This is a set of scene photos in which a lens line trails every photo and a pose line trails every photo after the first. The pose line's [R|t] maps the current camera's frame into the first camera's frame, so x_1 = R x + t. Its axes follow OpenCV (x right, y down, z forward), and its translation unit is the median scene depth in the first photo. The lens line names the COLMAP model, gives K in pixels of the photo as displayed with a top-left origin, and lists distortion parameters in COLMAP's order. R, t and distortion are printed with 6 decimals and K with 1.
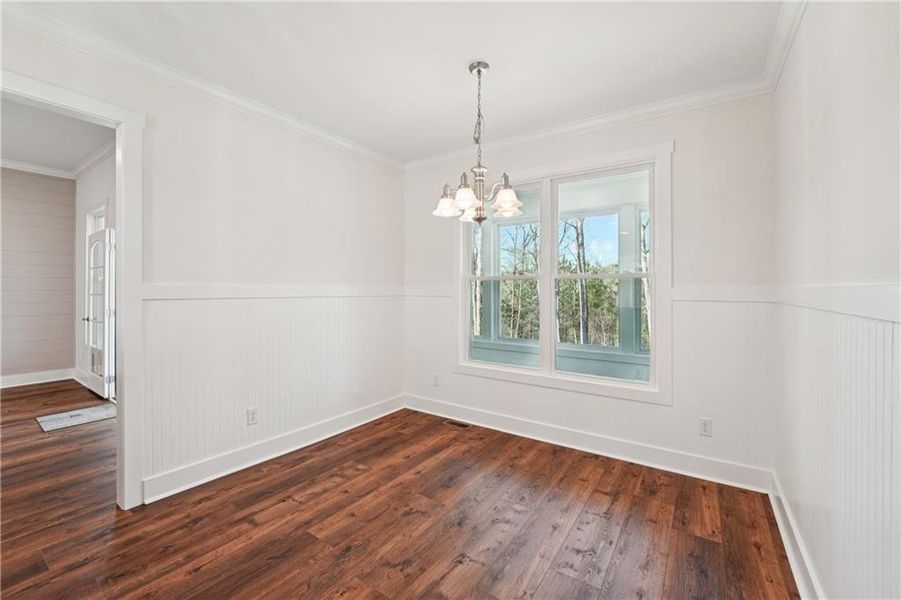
lens RADIAL K [[374.0, 0, 448.6], [0, 374.0, 296.0], [0, 0, 1]] dist [-0.016239, -0.000085]
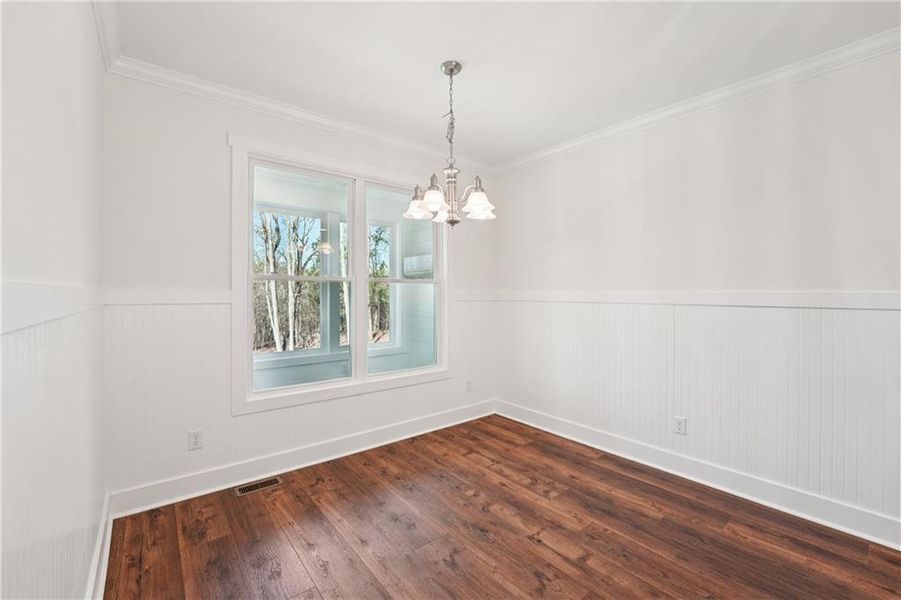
lens RADIAL K [[374.0, 0, 448.7], [0, 374.0, 293.2], [0, 0, 1]] dist [-0.016239, -0.000085]
pose [[0.285566, -0.006323, 0.958338, -0.782928], [0.014429, 0.999893, 0.002298, -0.019390], [-0.958251, 0.013171, 0.285626, 0.663170]]
